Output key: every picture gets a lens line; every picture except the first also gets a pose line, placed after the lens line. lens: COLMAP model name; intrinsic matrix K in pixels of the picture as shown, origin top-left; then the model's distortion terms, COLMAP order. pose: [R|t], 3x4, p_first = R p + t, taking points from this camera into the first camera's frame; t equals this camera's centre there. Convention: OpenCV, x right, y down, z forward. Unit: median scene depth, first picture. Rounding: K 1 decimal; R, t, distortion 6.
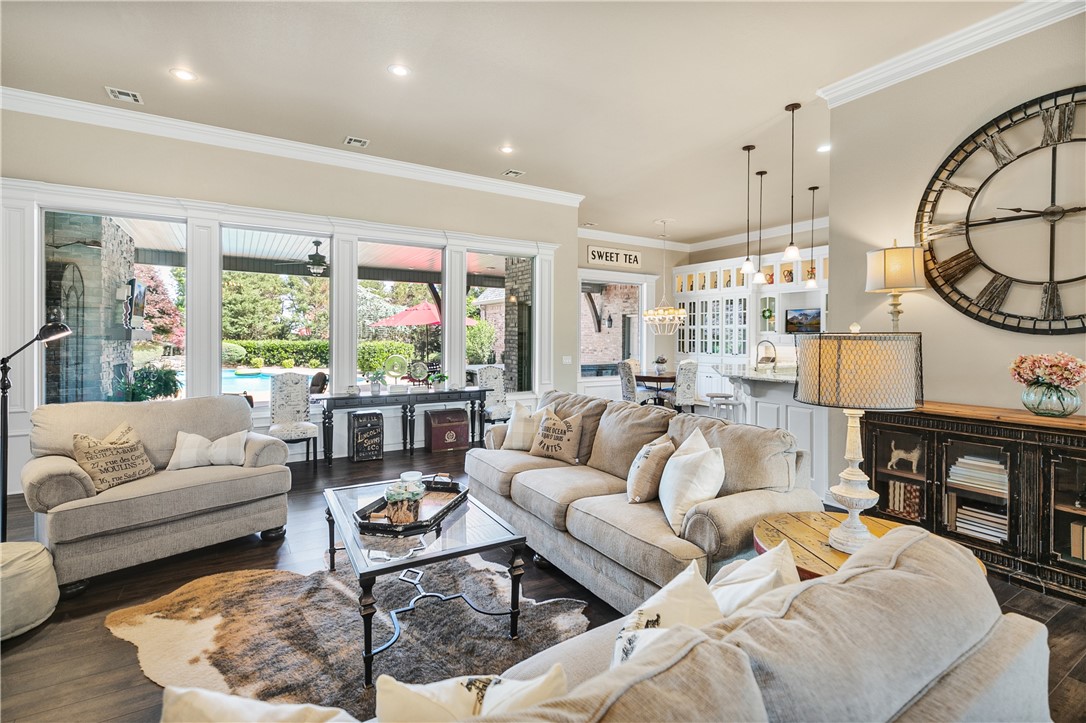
lens RADIAL K [[503.8, 0, 544.5], [0, 503.8, 342.0], [0, 0, 1]] dist [-0.000052, 0.000104]
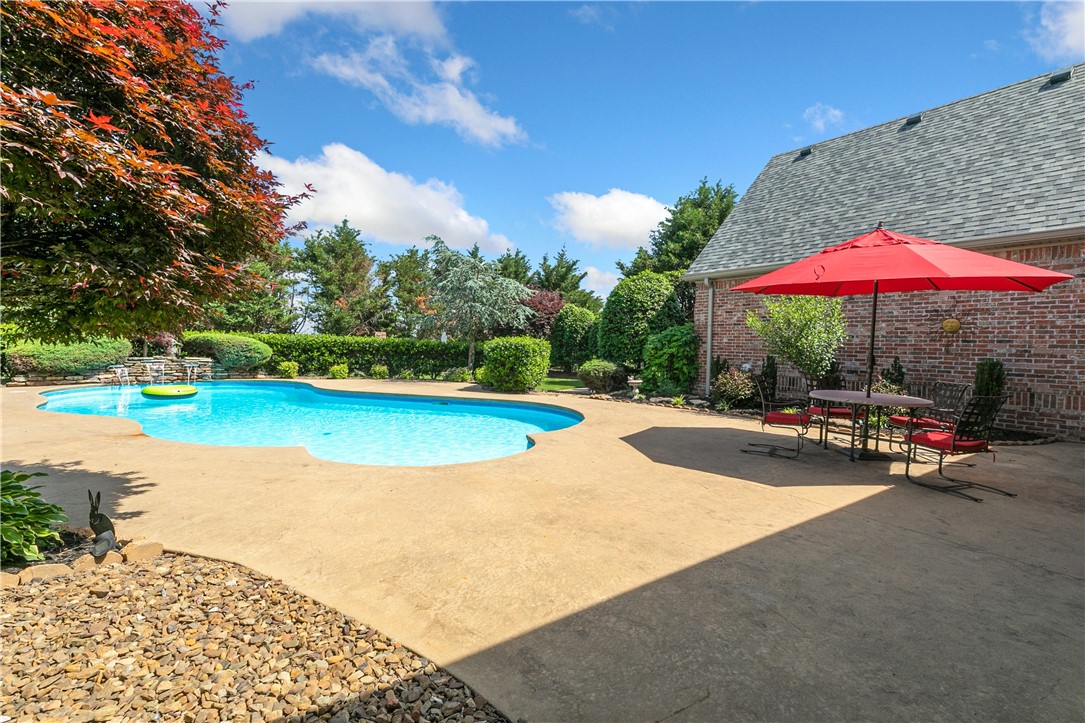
lens RADIAL K [[502.5, 0, 544.1], [0, 502.5, 348.1], [0, 0, 1]] dist [0.000770, 0.000009]
pose [[0.997306, 0.016335, 0.071507, -0.290080], [-0.016431, 0.999865, 0.000759, 0.008498], [-0.071485, -0.001932, 0.997440, 0.346081]]
